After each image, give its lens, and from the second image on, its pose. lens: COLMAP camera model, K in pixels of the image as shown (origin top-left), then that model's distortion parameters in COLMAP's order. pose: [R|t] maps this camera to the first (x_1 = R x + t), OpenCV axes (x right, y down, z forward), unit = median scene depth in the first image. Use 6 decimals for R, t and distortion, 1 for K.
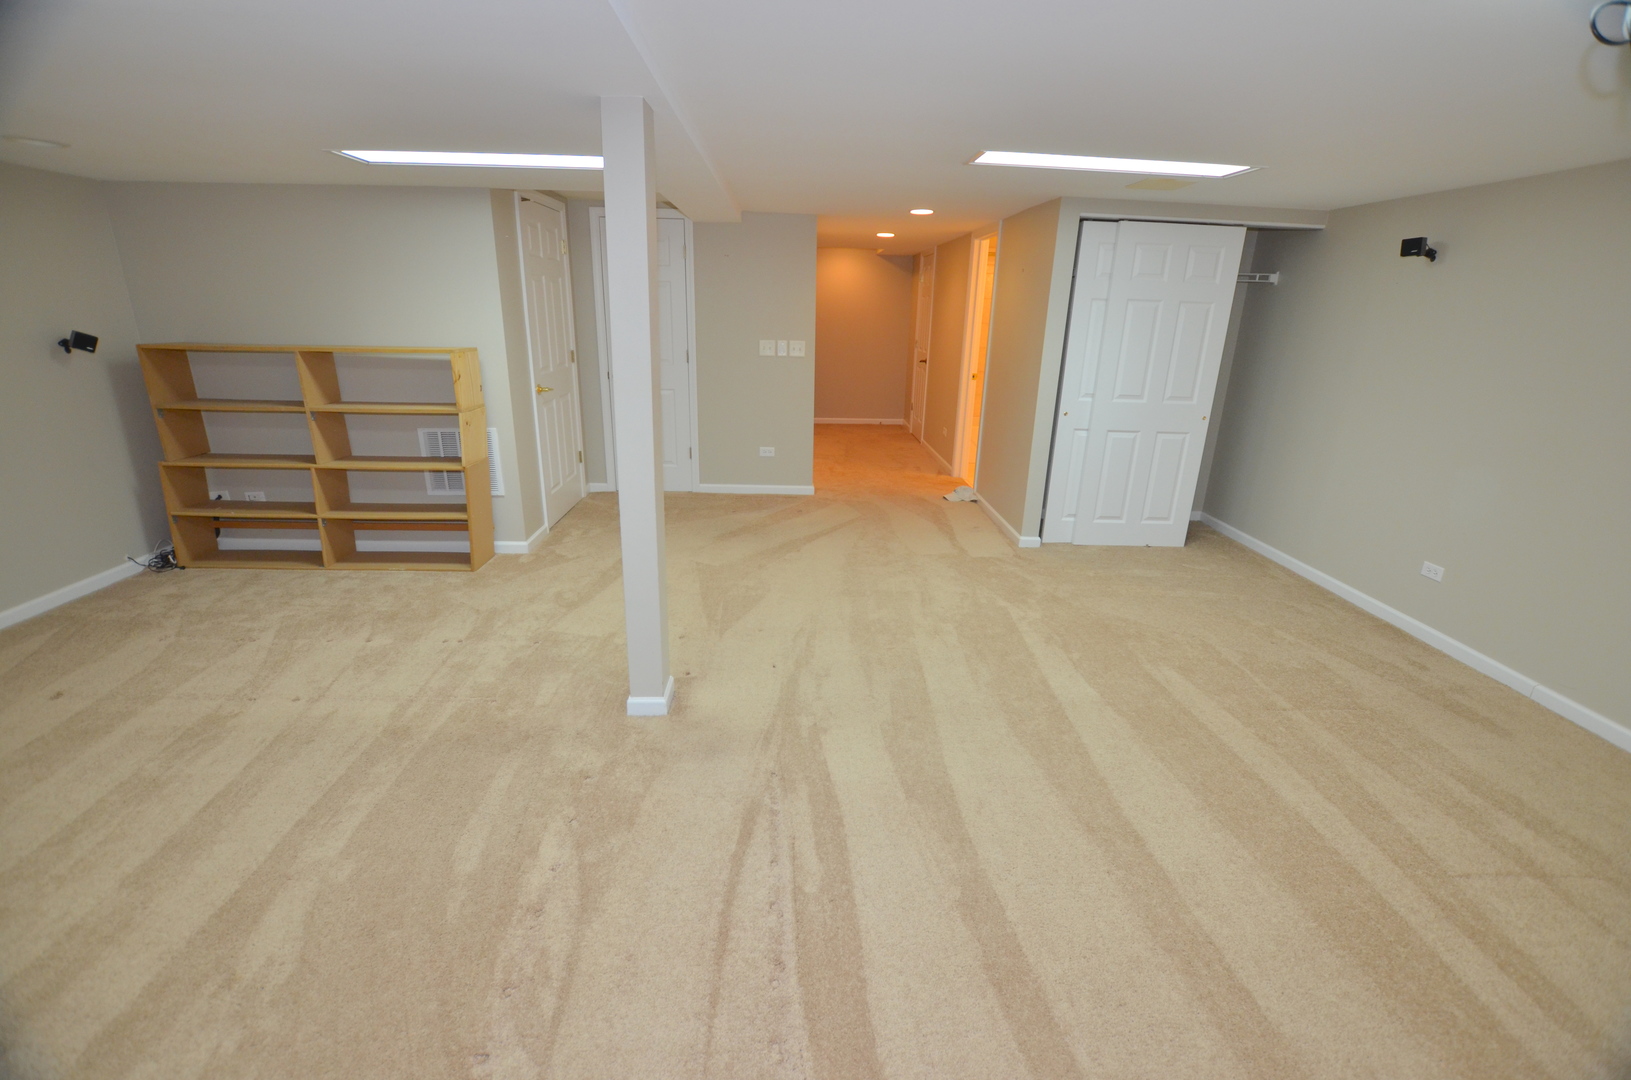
lens RADIAL K [[714.4, 0, 821.4], [0, 714.4, 548.7], [0, 0, 1]] dist [-0.034554, 0.005775]
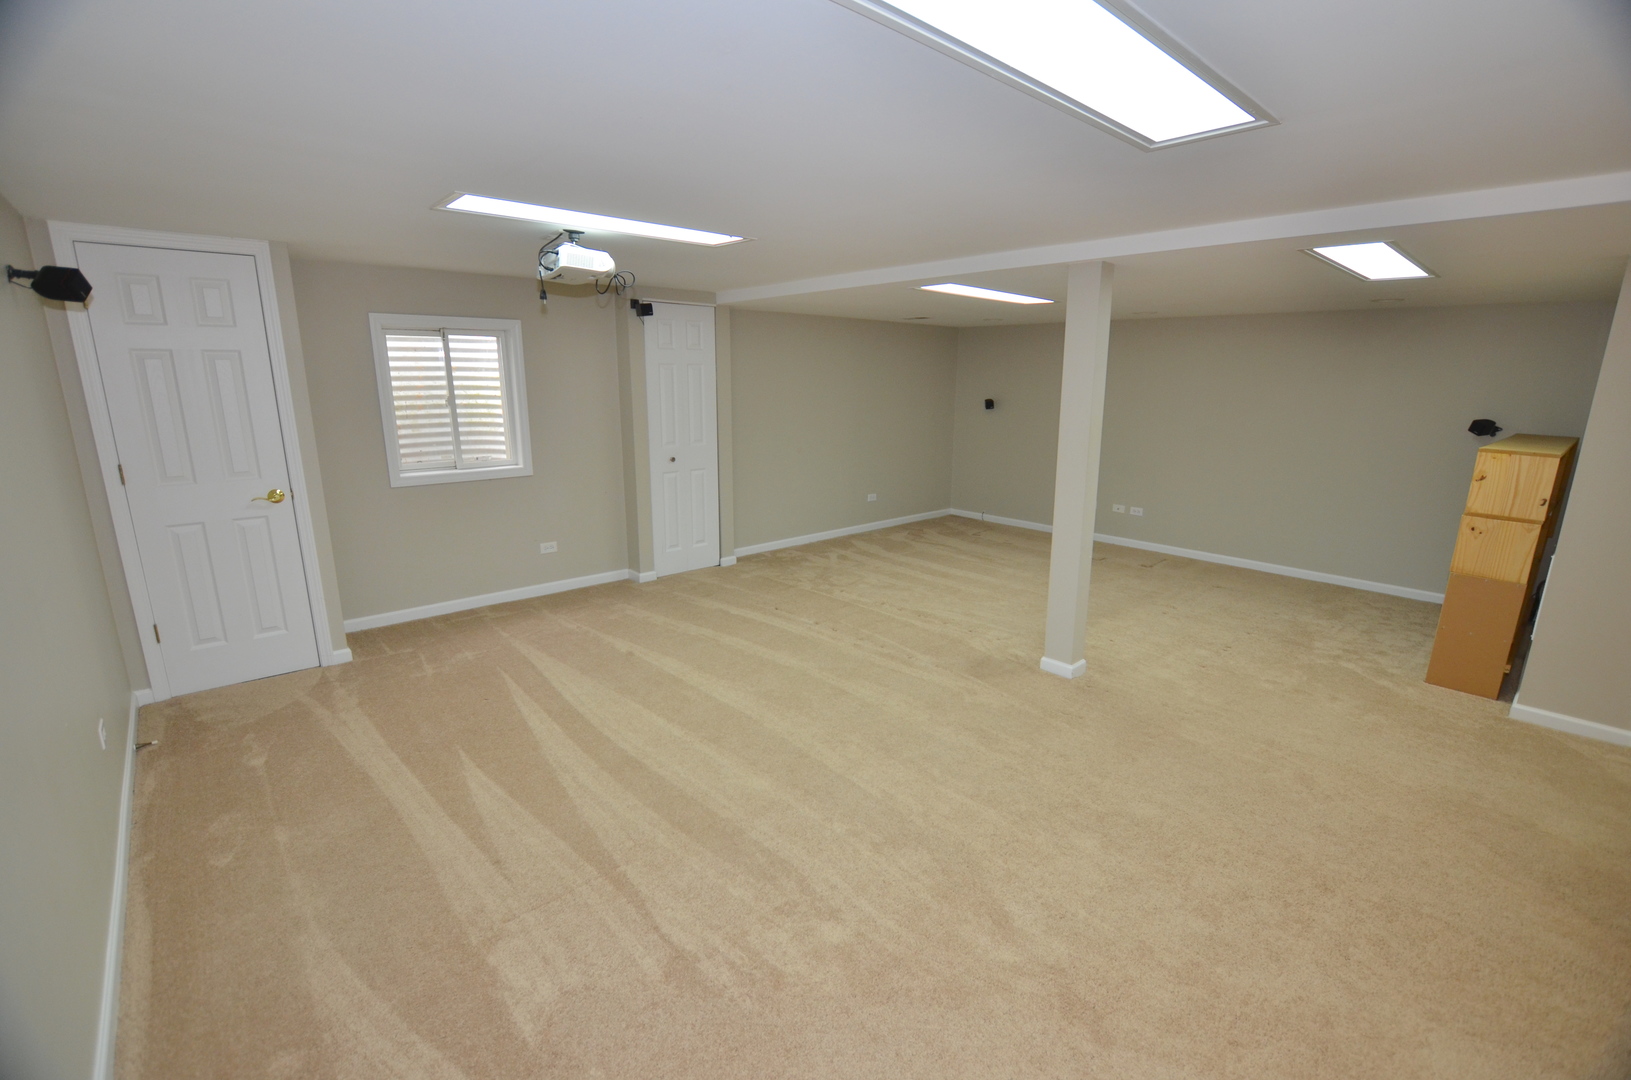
lens RADIAL K [[714.4, 0, 821.4], [0, 714.4, 548.7], [0, 0, 1]] dist [-0.034554, 0.005775]
pose [[-0.759283, 0.118962, -0.639795, 0.657674], [-0.239320, 0.863209, 0.444518, -0.326607], [0.605158, 0.490631, -0.626950, 0.990552]]
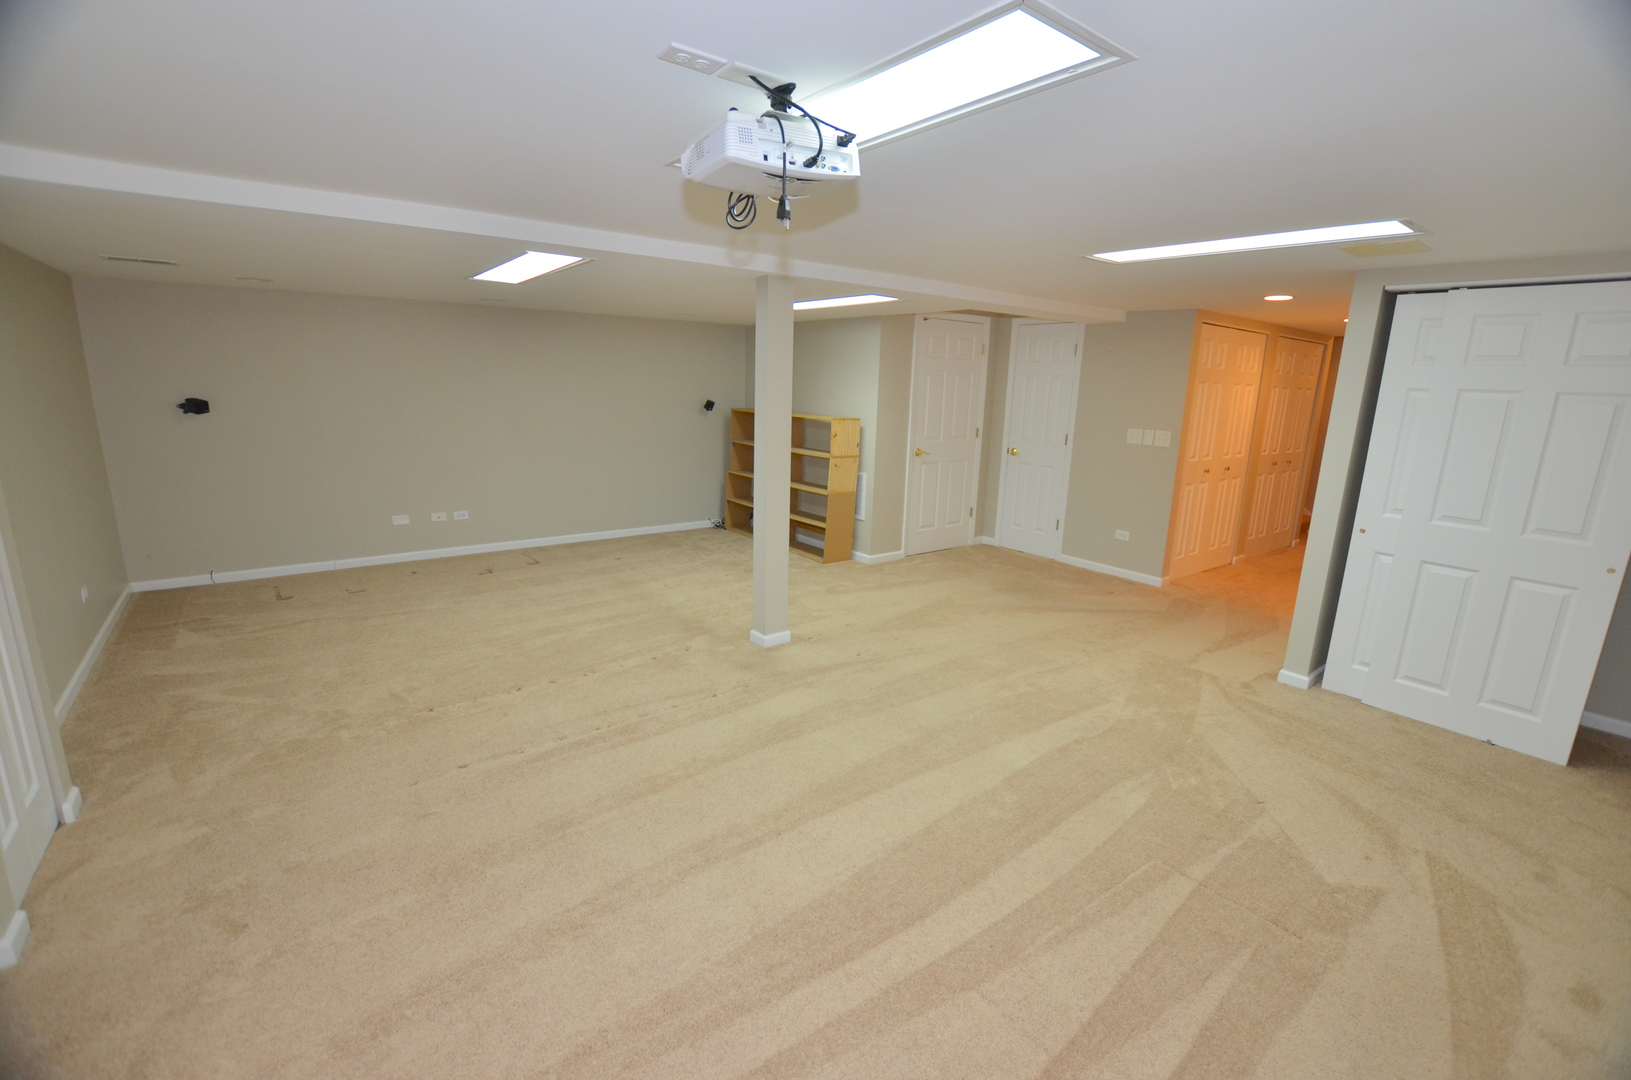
lens RADIAL K [[714.4, 0, 821.4], [0, 714.4, 548.7], [0, 0, 1]] dist [-0.034554, 0.005775]
pose [[0.578010, 0.177444, -0.796504, 0.684156], [-0.276265, 0.960985, 0.013605, -0.017081], [0.767842, 0.212182, 0.604481, 0.081386]]
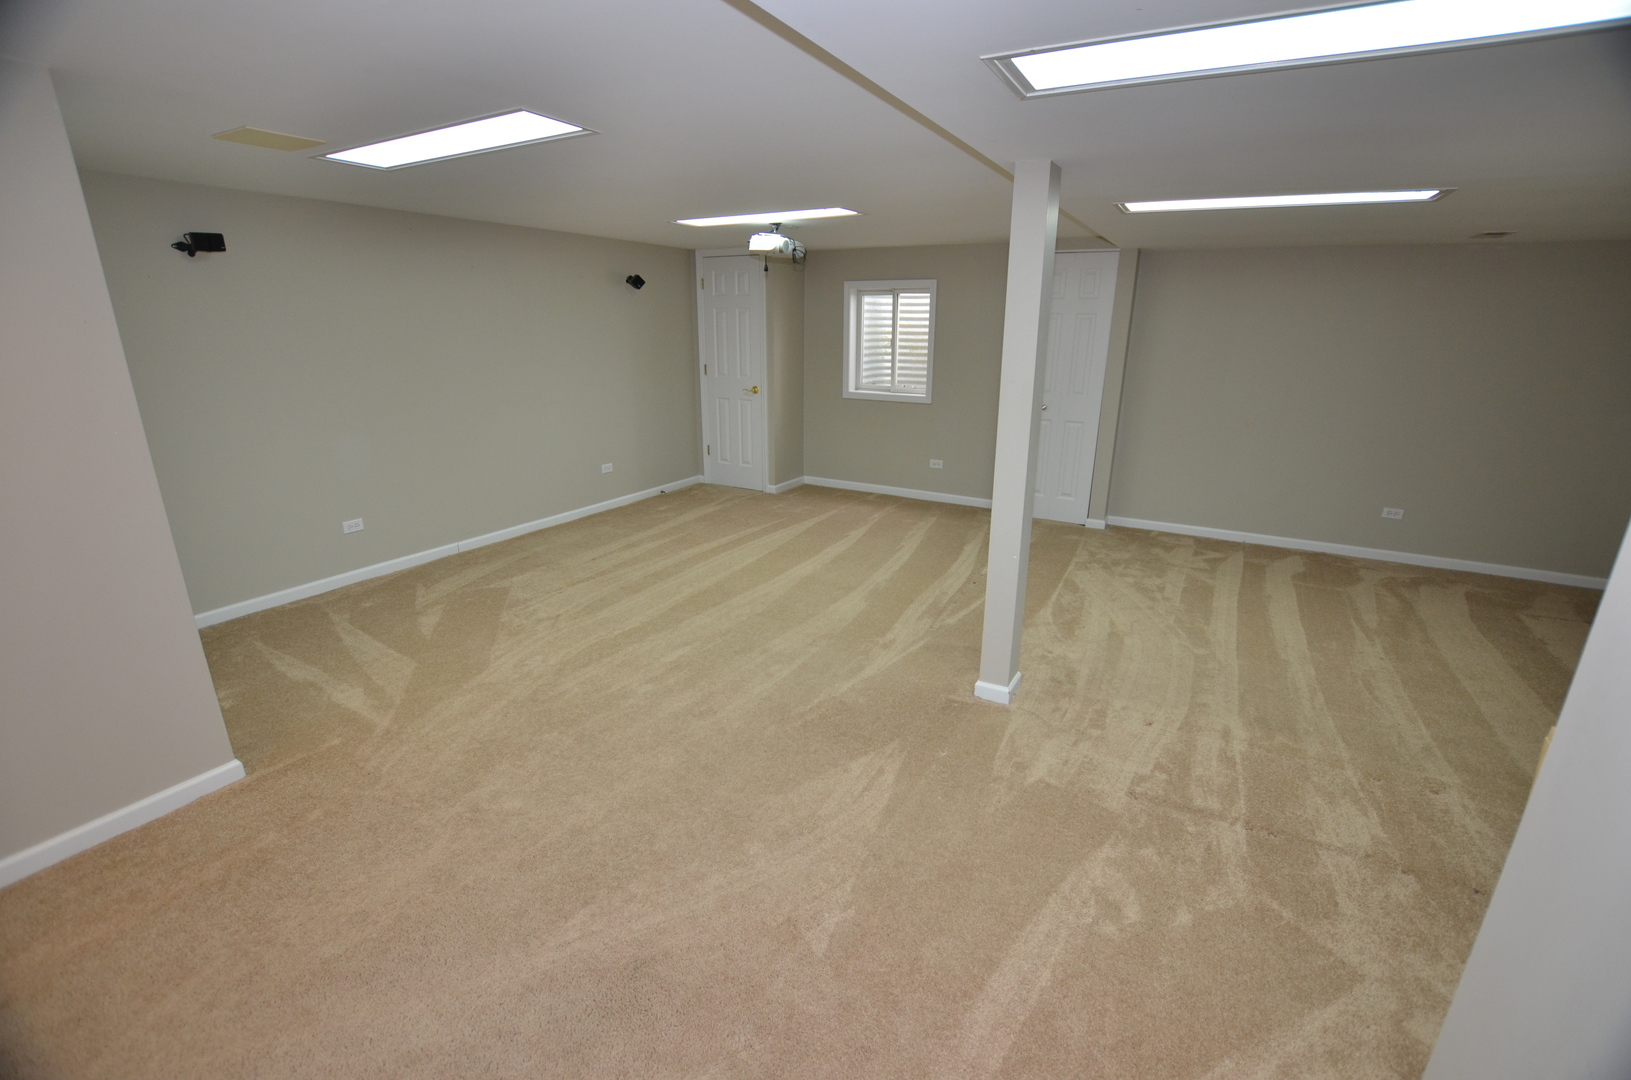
lens RADIAL K [[714.4, 0, 821.4], [0, 714.4, 548.7], [0, 0, 1]] dist [-0.034554, 0.005775]
pose [[-0.852190, -0.190073, 0.487488, -0.338671], [0.136206, 0.818977, 0.557426, -0.409471], [-0.505193, 0.541432, -0.672036, 1.187447]]
